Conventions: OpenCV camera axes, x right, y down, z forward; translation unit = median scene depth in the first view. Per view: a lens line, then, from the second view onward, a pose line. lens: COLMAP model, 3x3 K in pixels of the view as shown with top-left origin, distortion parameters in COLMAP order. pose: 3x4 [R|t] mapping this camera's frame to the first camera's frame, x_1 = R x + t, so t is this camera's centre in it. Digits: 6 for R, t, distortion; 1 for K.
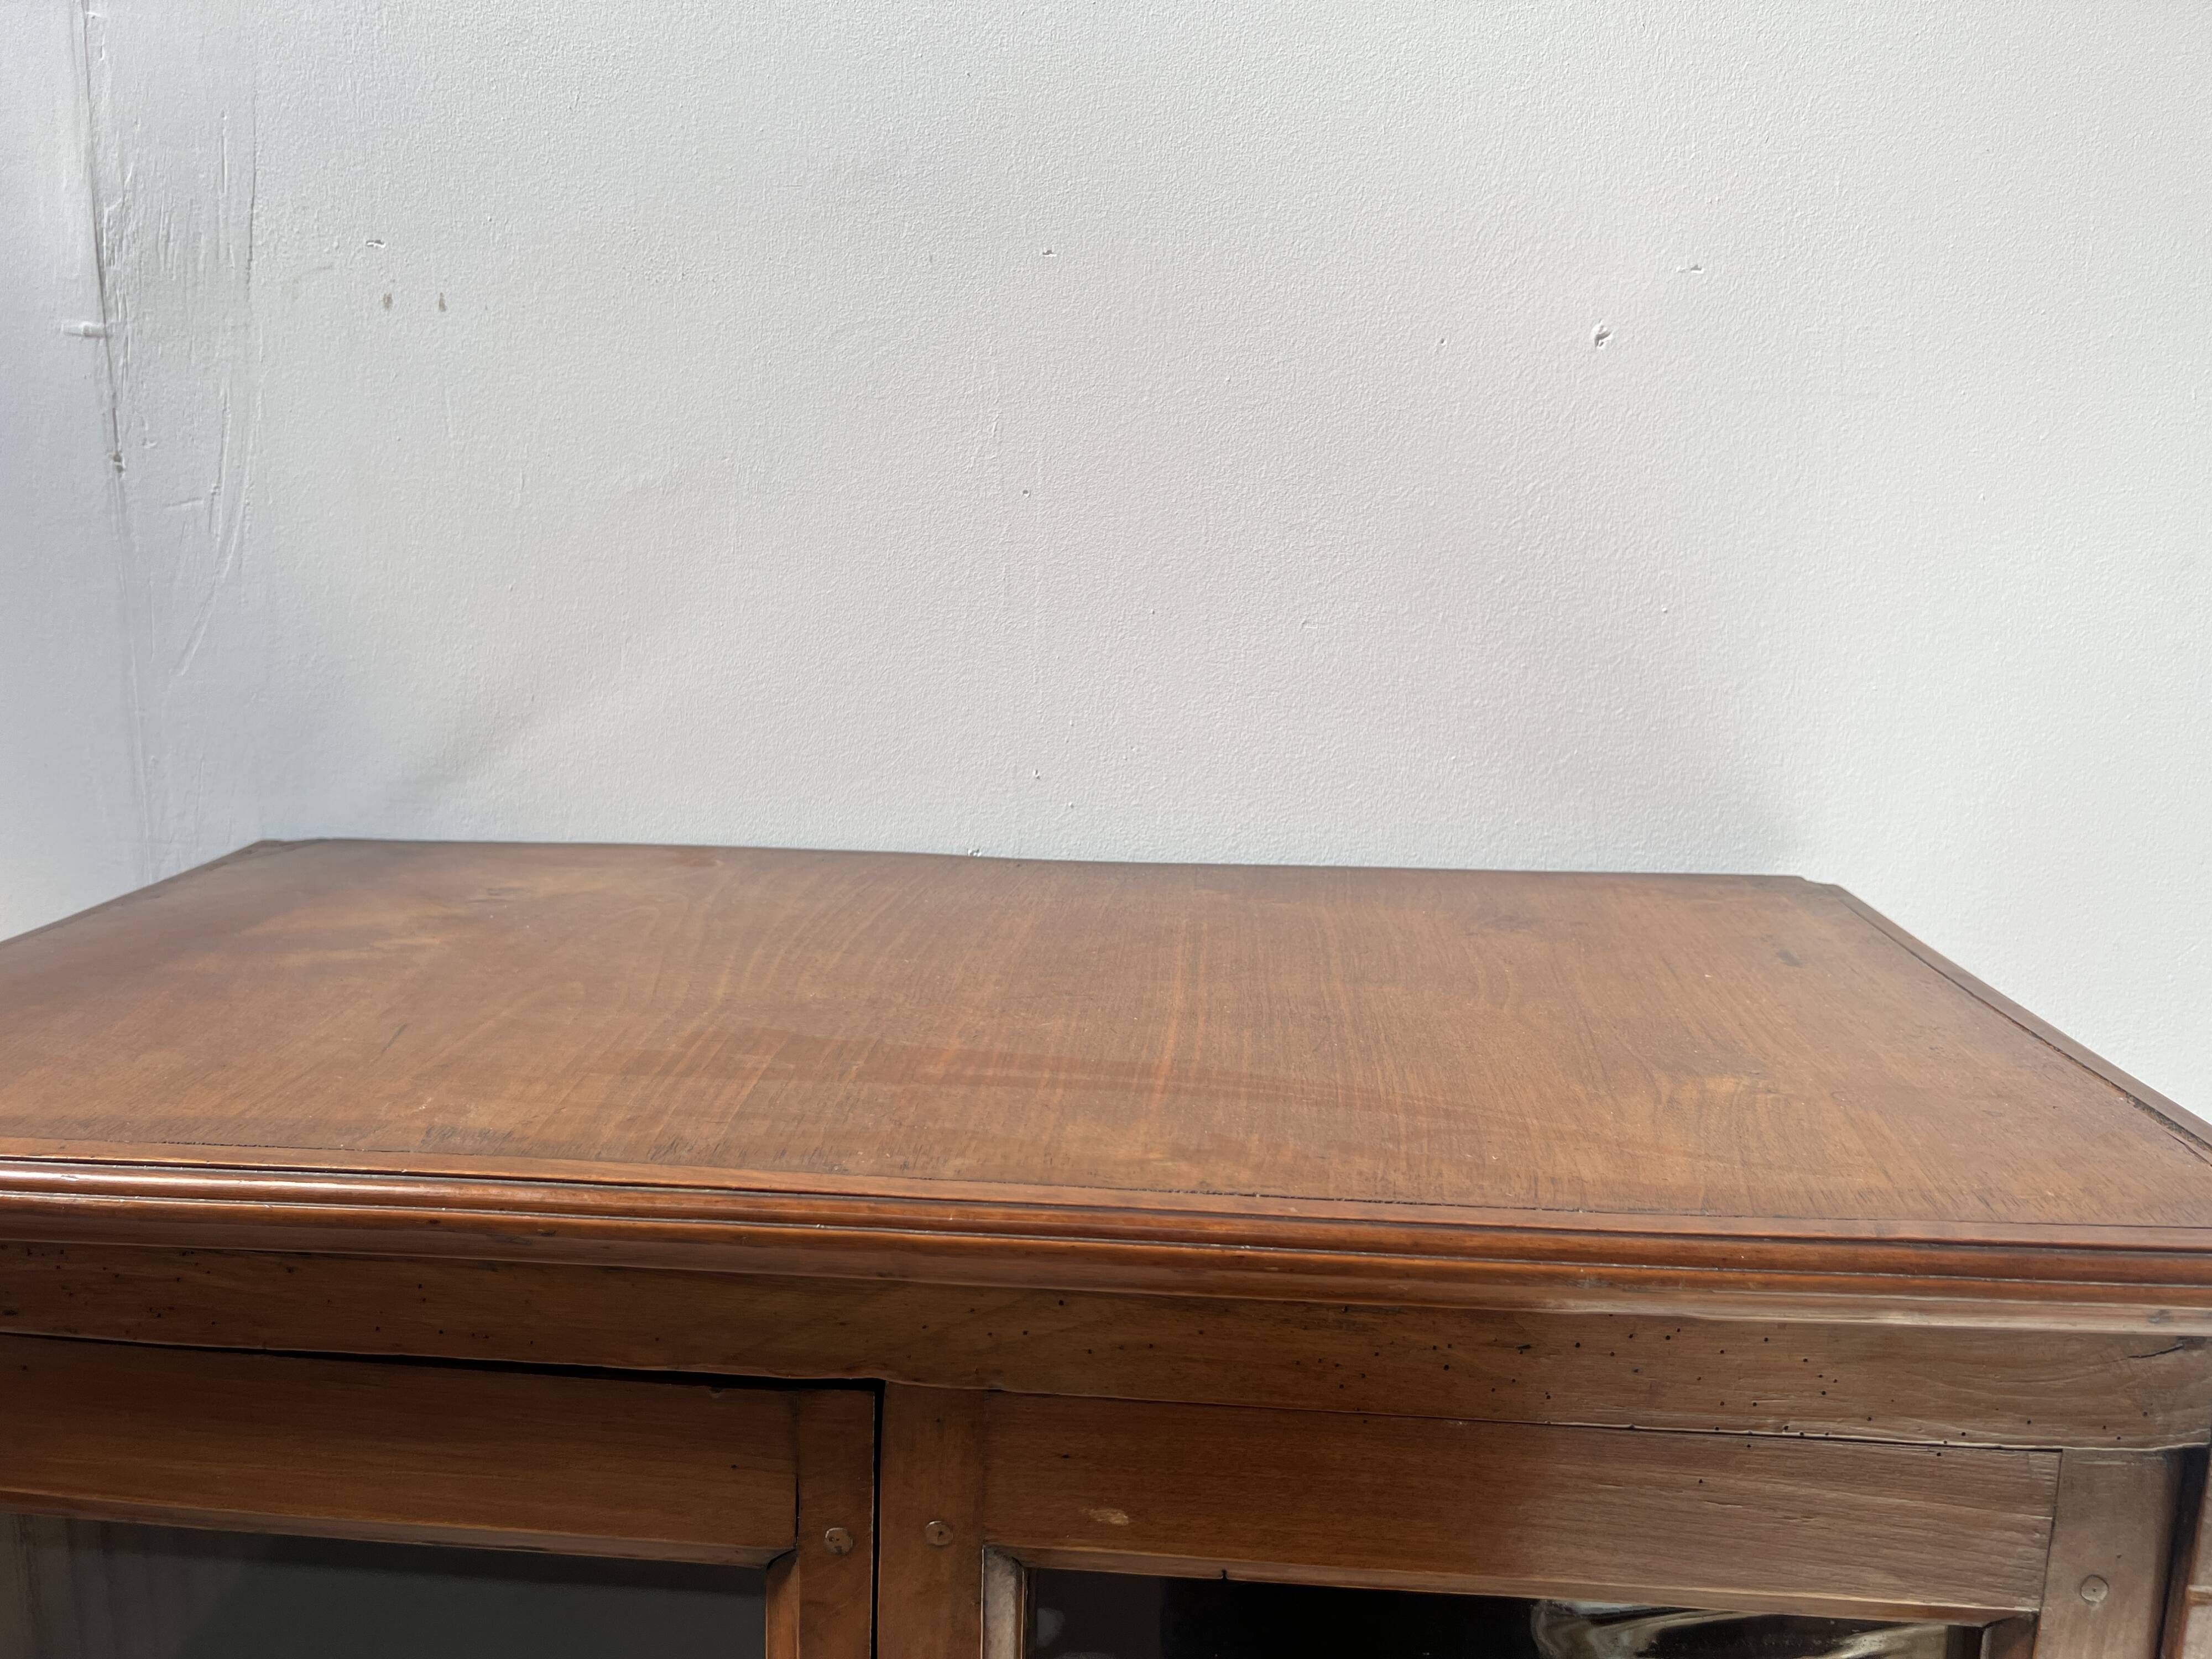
lens RADIAL K [[1679.6, 0, 1131.8], [0, 1679.6, 798.9], [0, 0, 1]] dist [0.050932, -0.056212]
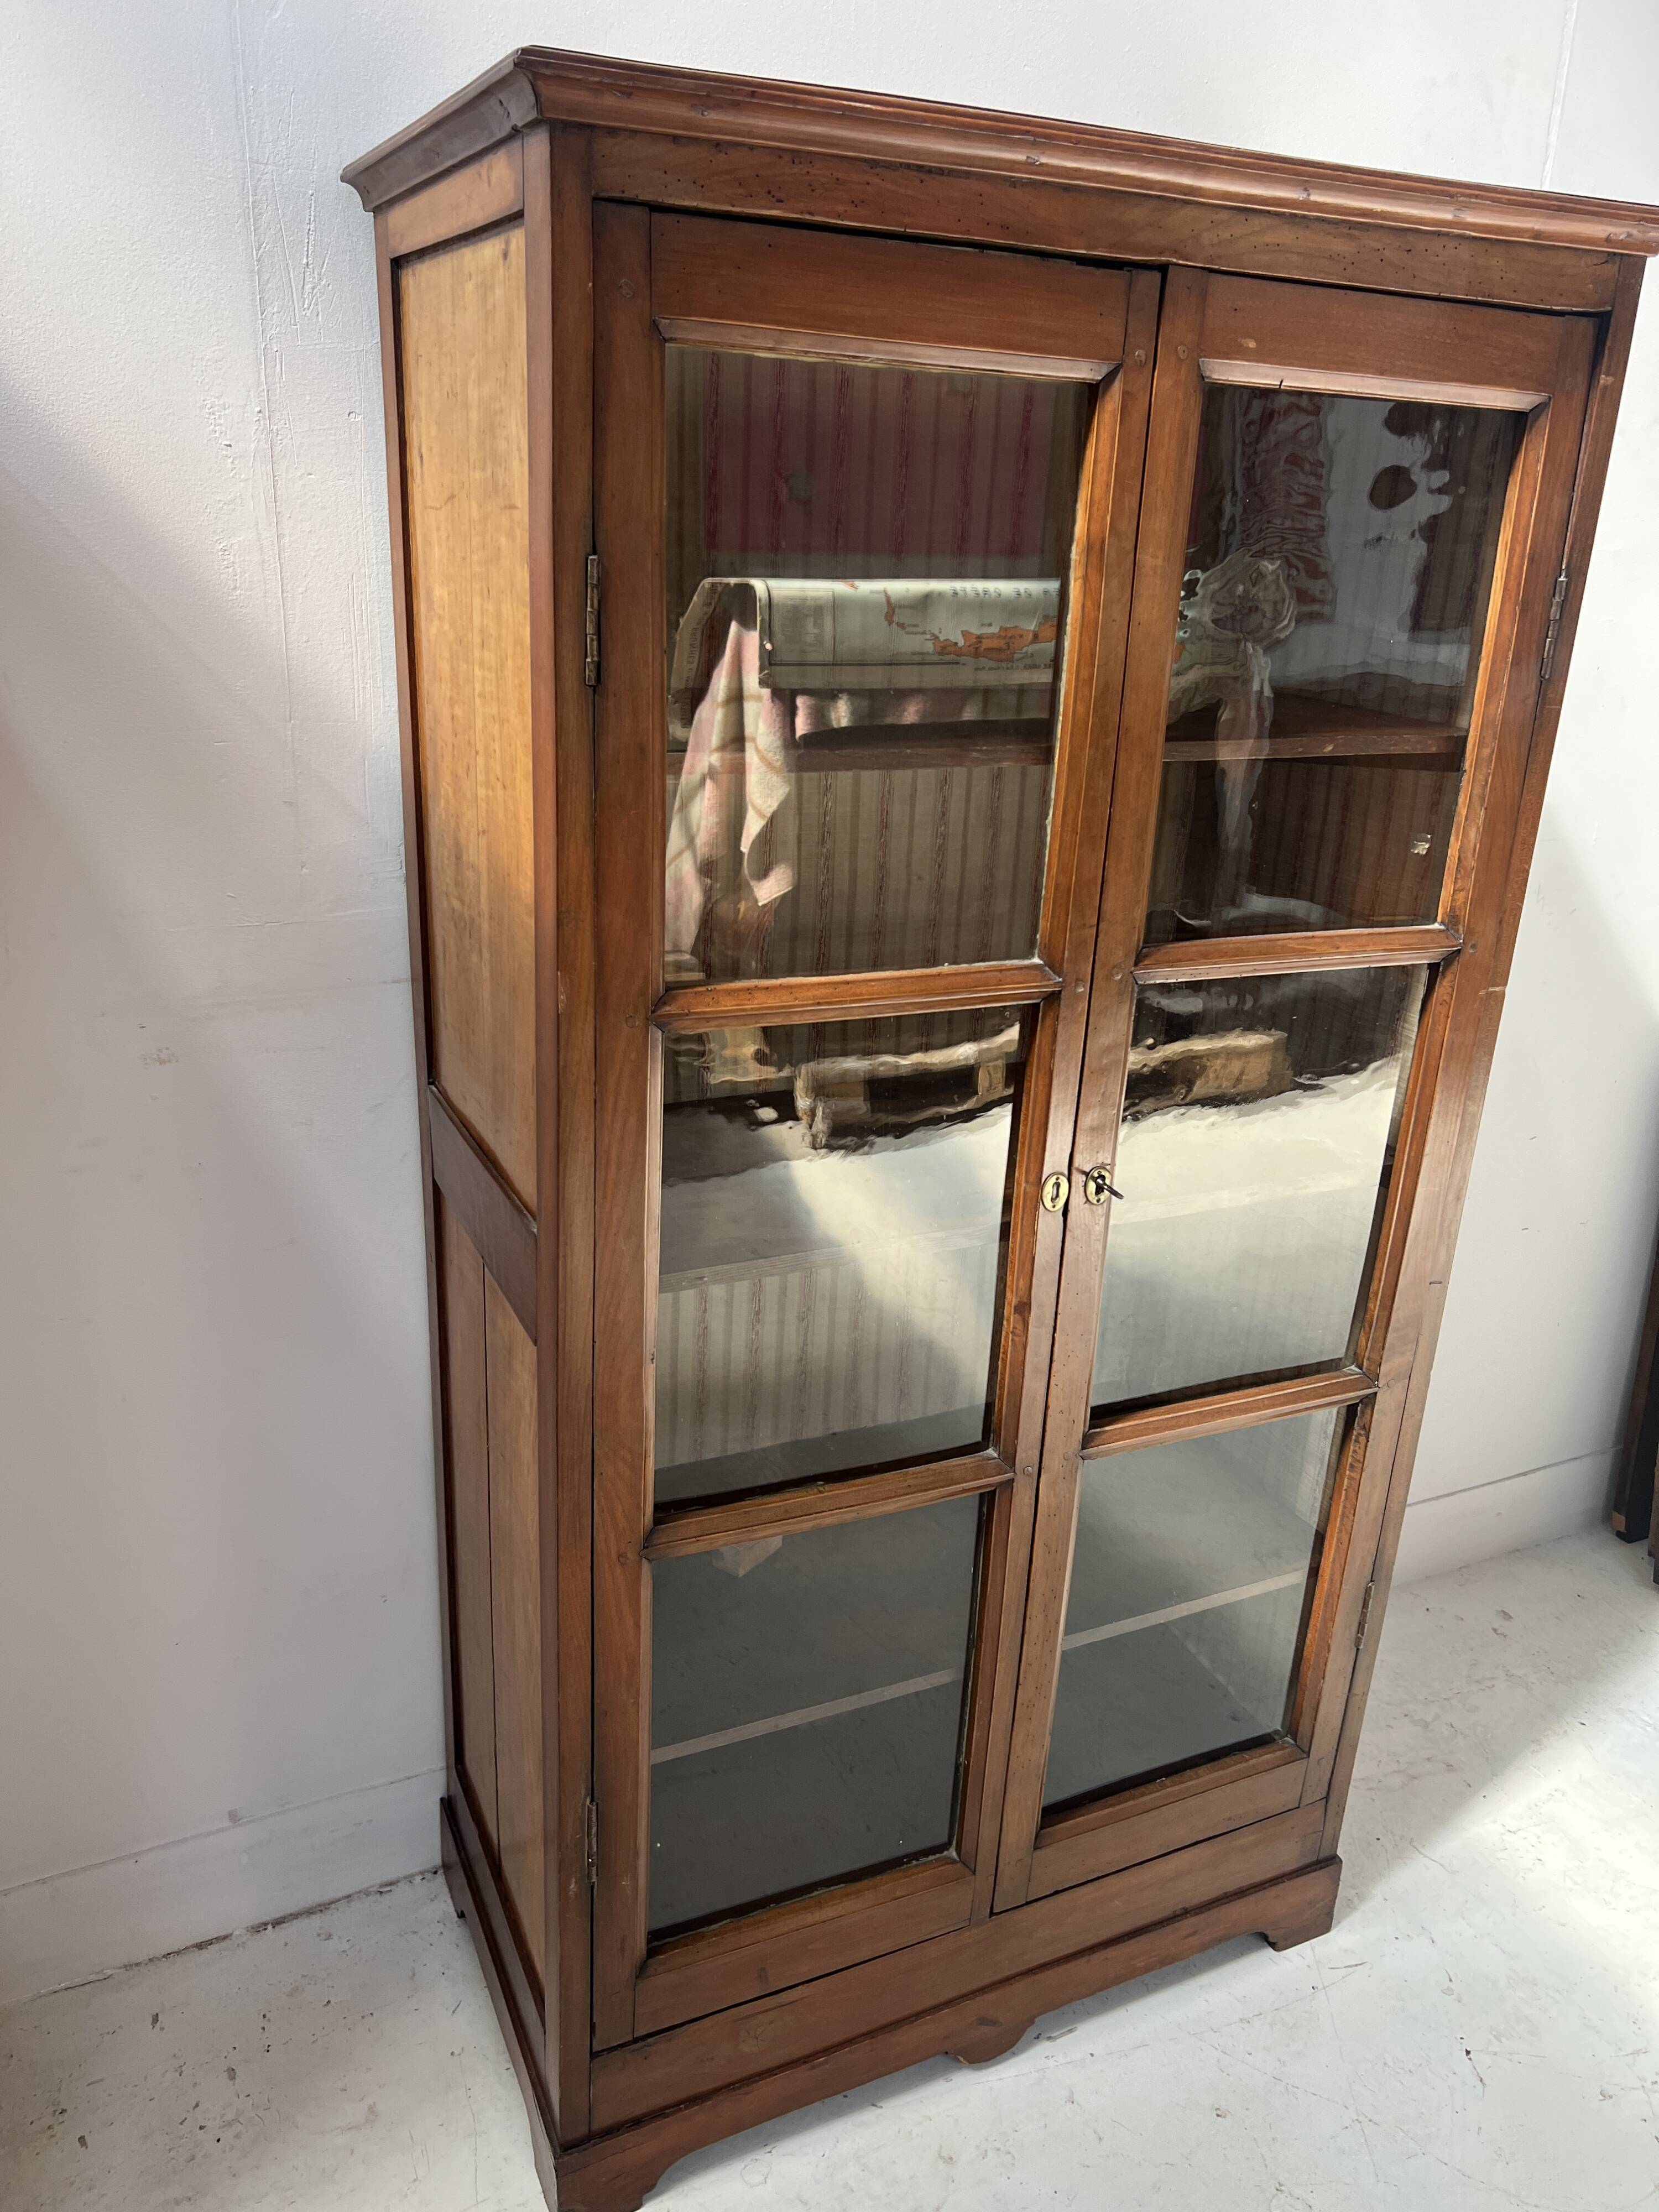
lens RADIAL K [[1679.6, 0, 838.8], [0, 1679.6, 1101.7], [0, 0, 1]] dist [0.050932, -0.056212]
pose [[0.881334, -0.149986, 0.448056, -1.579437], [0.066406, 0.978187, 0.196825, 0.903519], [-0.467804, -0.143715, 0.872070, -0.781186]]
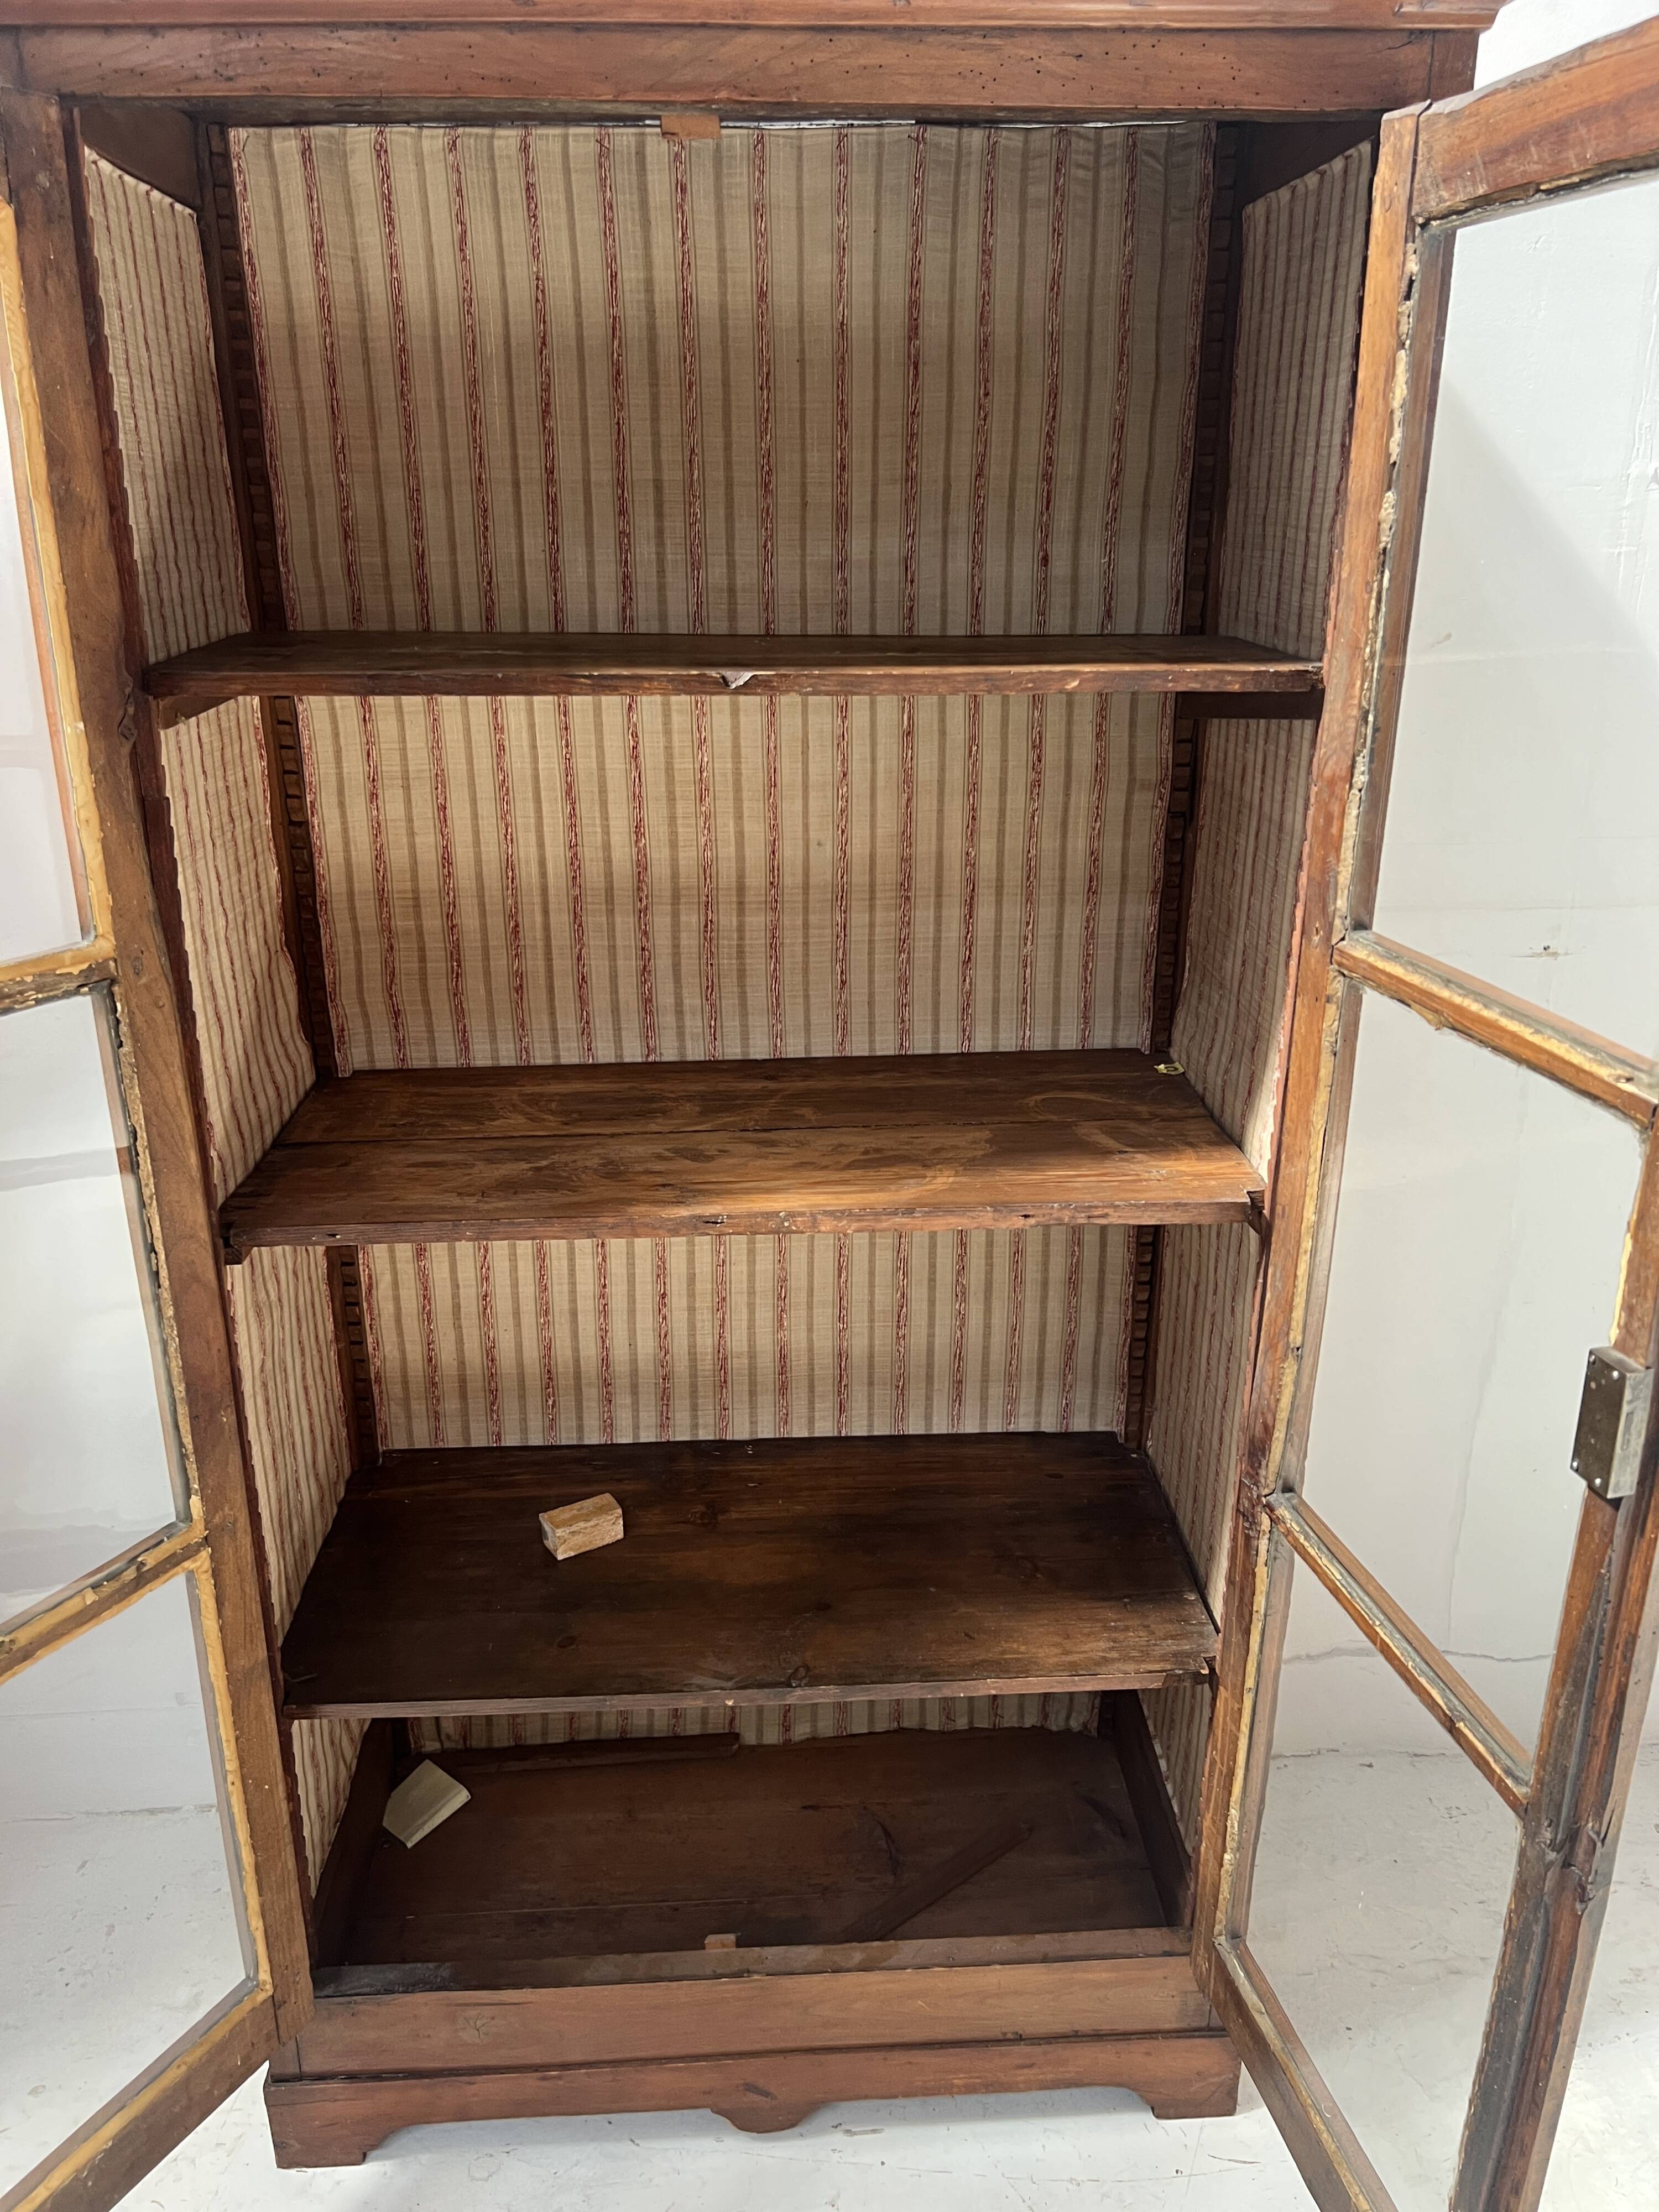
lens RADIAL K [[1679.6, 0, 841.4], [0, 1679.6, 1126.3], [0, 0, 1]] dist [0.050932, -0.056212]
pose [[0.993498, -0.064515, 0.093803, -0.267881], [0.047142, 0.983108, 0.176853, 1.085833], [-0.103628, -0.171281, 0.979757, -0.966031]]
